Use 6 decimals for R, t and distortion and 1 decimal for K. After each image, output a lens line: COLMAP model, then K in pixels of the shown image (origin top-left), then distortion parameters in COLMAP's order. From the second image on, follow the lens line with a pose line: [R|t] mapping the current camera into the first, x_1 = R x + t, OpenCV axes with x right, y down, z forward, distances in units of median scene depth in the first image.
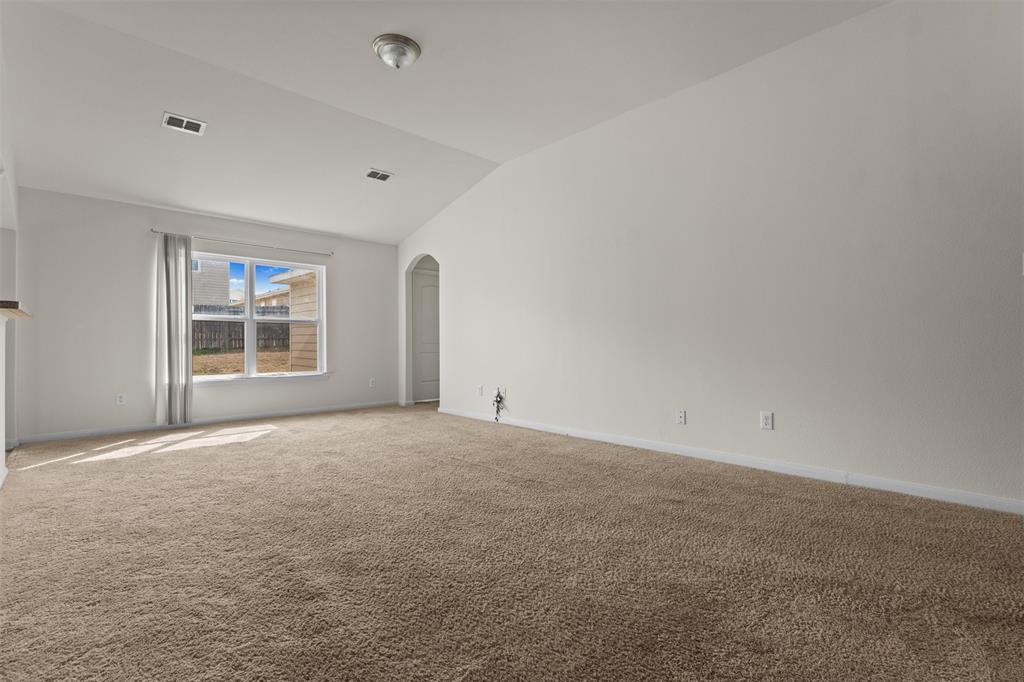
lens RADIAL K [[459.1, 0, 512.0], [0, 459.1, 341.0], [0, 0, 1]] dist [0.109162, 0.000038]
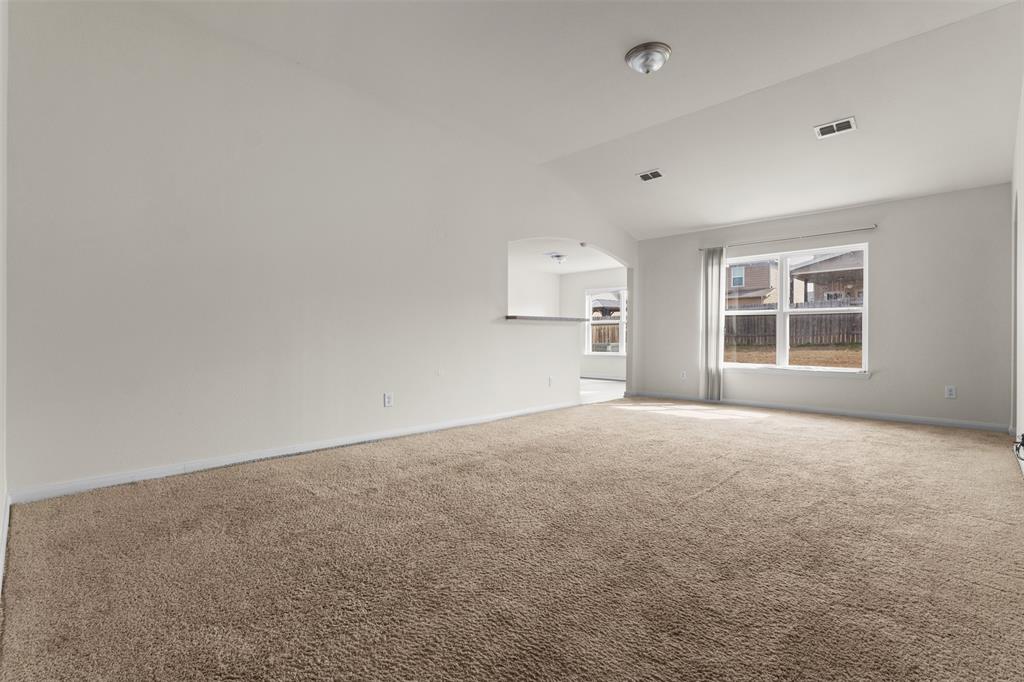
lens RADIAL K [[473.9, 0, 512.0], [0, 473.9, 341.0], [0, 0, 1]] dist [0.002484, 0.000264]
pose [[0.091380, 0.012750, -0.995734, 0.470710], [-0.004083, 0.999914, 0.012429, 0.007867], [0.995808, 0.002930, 0.091424, 0.358695]]
